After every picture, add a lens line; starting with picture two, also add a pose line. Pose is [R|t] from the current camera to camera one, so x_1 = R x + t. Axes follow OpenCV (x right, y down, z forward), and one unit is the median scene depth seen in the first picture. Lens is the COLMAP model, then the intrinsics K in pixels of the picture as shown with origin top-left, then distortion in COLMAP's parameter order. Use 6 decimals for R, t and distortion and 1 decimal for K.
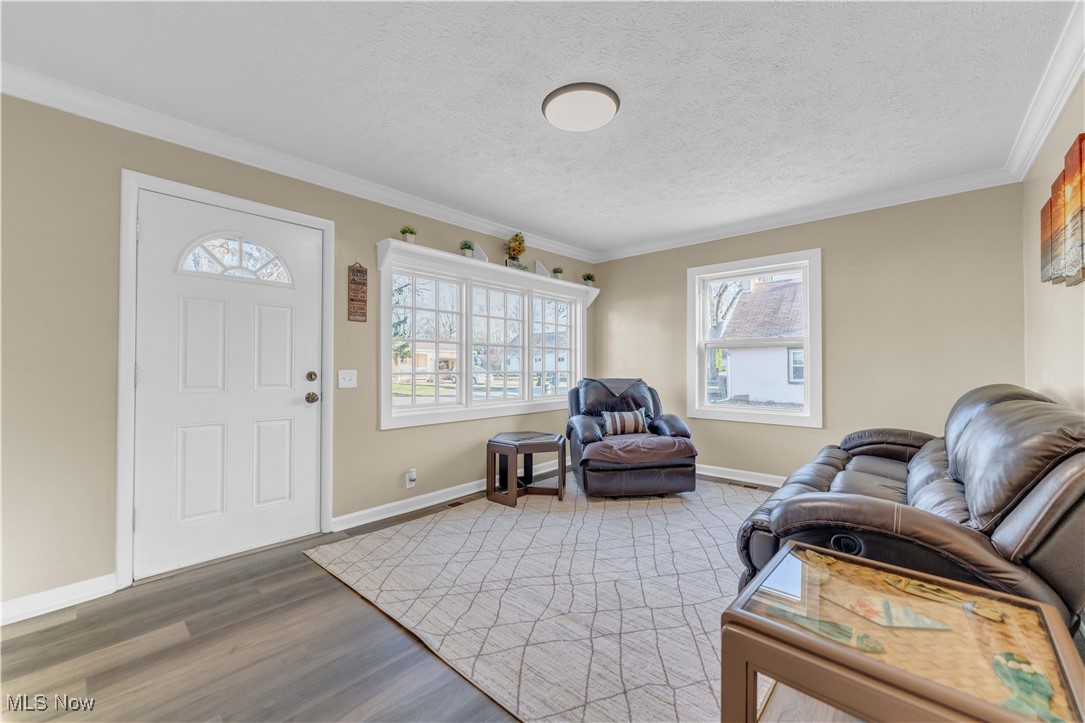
lens RADIAL K [[431.8, 0, 542.5], [0, 431.8, 361.5], [0, 0, 1]] dist [-0.000274, -0.000107]
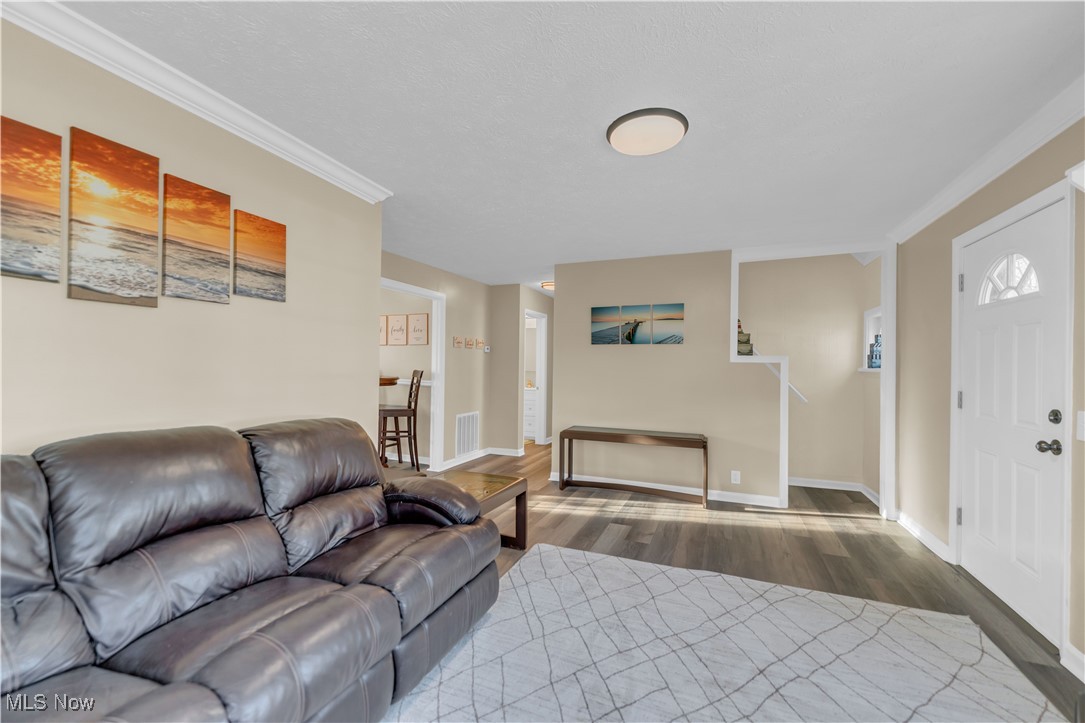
lens RADIAL K [[431.8, 0, 542.5], [0, 431.8, 361.5], [0, 0, 1]] dist [-0.000274, -0.000107]
pose [[-0.941926, -0.012350, -0.335593, 0.596348], [-0.006533, 0.999808, -0.018457, -0.045398], [0.335756, -0.015192, -0.941826, 1.737075]]
